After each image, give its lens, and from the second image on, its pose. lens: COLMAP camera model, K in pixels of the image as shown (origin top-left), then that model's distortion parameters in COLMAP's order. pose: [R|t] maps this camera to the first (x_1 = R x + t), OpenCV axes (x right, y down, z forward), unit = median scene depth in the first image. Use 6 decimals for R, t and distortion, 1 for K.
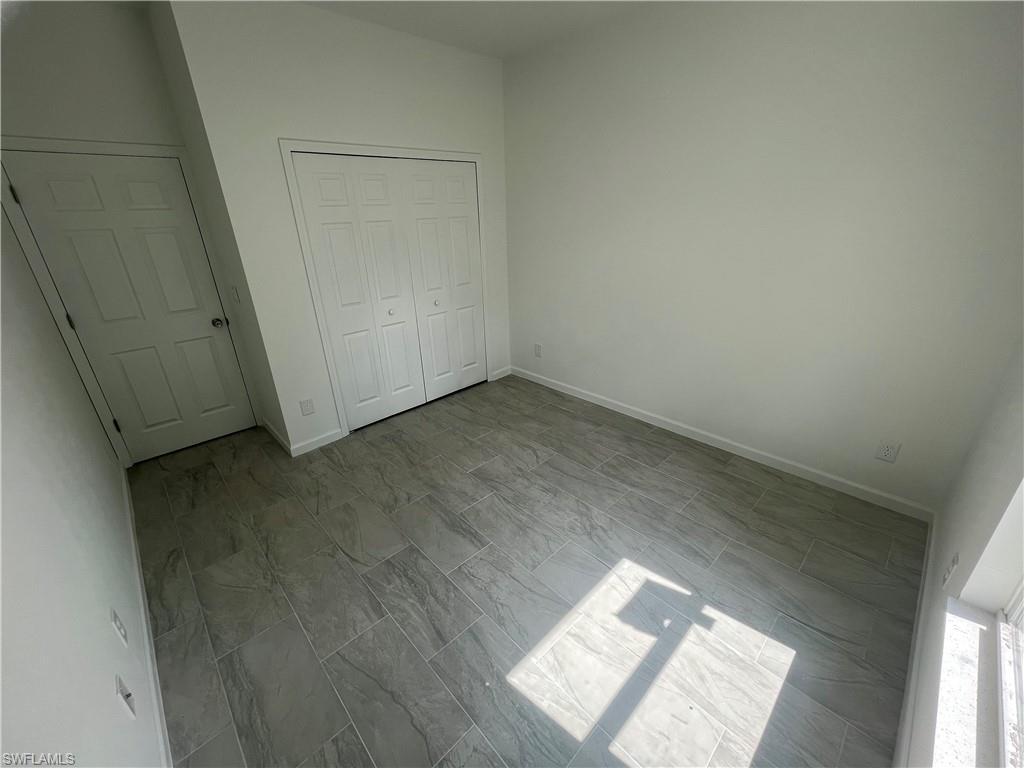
lens RADIAL K [[411.7, 0, 512.1], [0, 411.7, 380.0], [0, 0, 1]] dist [-0.003203, -0.000165]
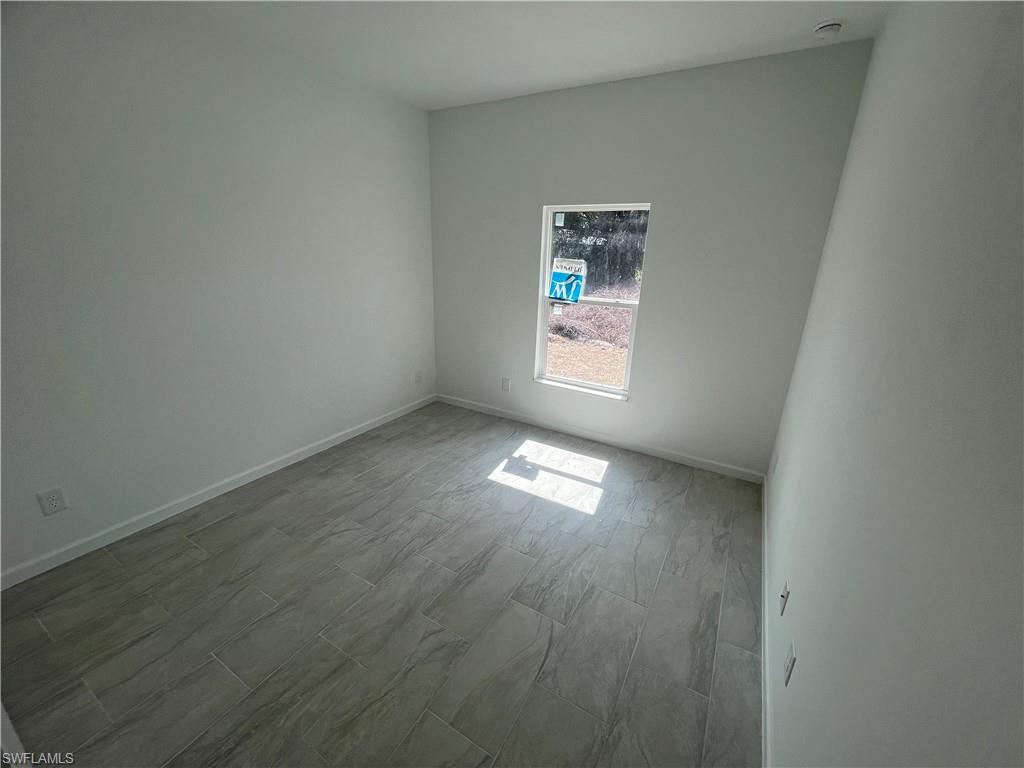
lens RADIAL K [[411.7, 0, 512.1], [0, 411.7, 380.0], [0, 0, 1]] dist [-0.003203, -0.000165]
pose [[-0.273082, -0.273421, 0.922316, -0.926897], [0.346053, 0.866656, 0.359381, -0.337275], [-0.897593, 0.417311, -0.142050, 0.899909]]
